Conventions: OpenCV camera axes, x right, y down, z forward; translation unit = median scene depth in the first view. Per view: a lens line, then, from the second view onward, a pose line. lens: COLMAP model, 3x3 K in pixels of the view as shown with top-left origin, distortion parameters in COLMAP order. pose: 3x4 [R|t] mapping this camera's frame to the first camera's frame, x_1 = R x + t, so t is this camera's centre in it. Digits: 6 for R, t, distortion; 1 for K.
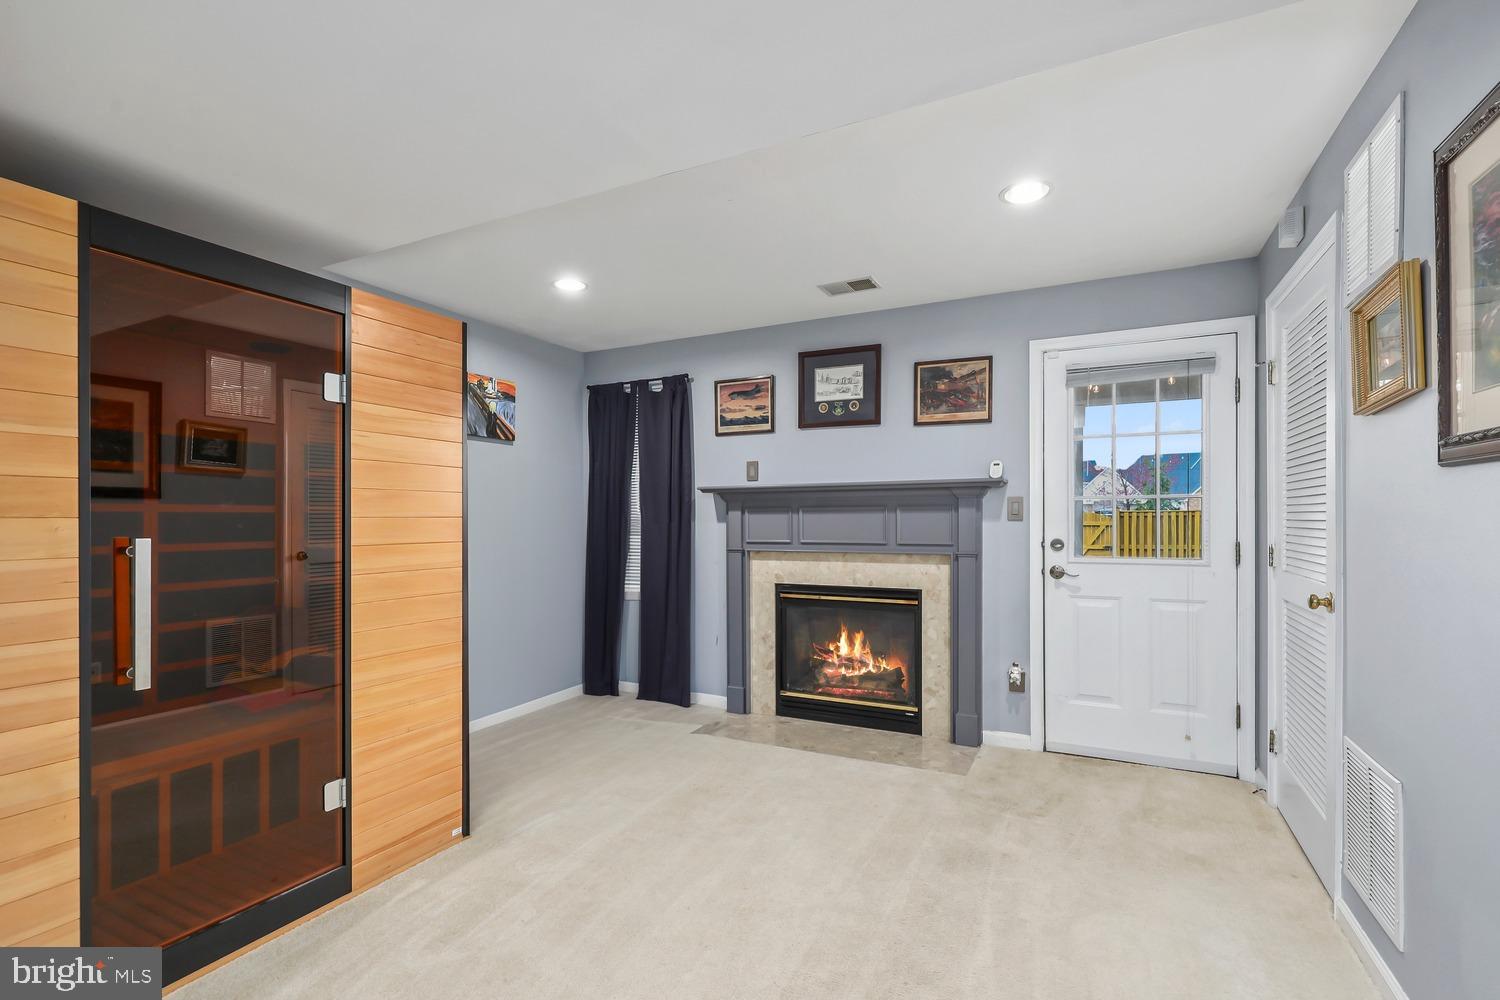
lens RADIAL K [[685.5, 0, 754.8], [0, 685.5, 515.6], [0, 0, 1]] dist [0.000322, 0.000089]
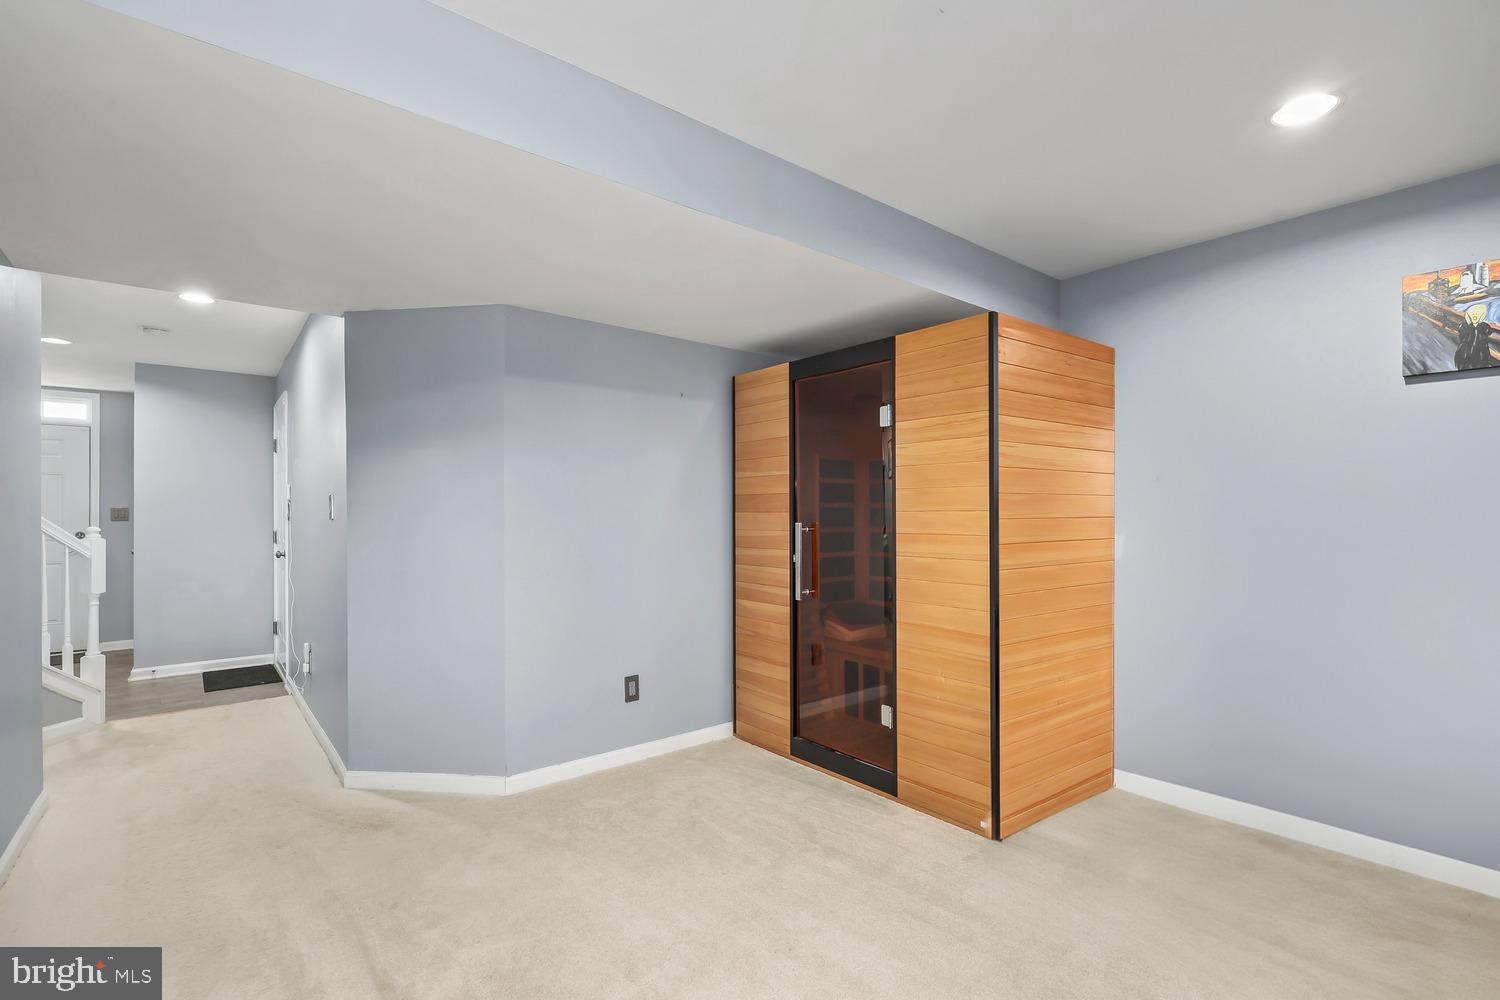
lens RADIAL K [[685.5, 0, 754.8], [0, 685.5, 515.6], [0, 0, 1]] dist [0.000322, 0.000089]
pose [[-0.408634, 0.002392, -0.912695, 0.697495], [0.005132, 0.999987, 0.000323, 0.008511], [0.912684, -0.004552, -0.408641, 1.258221]]
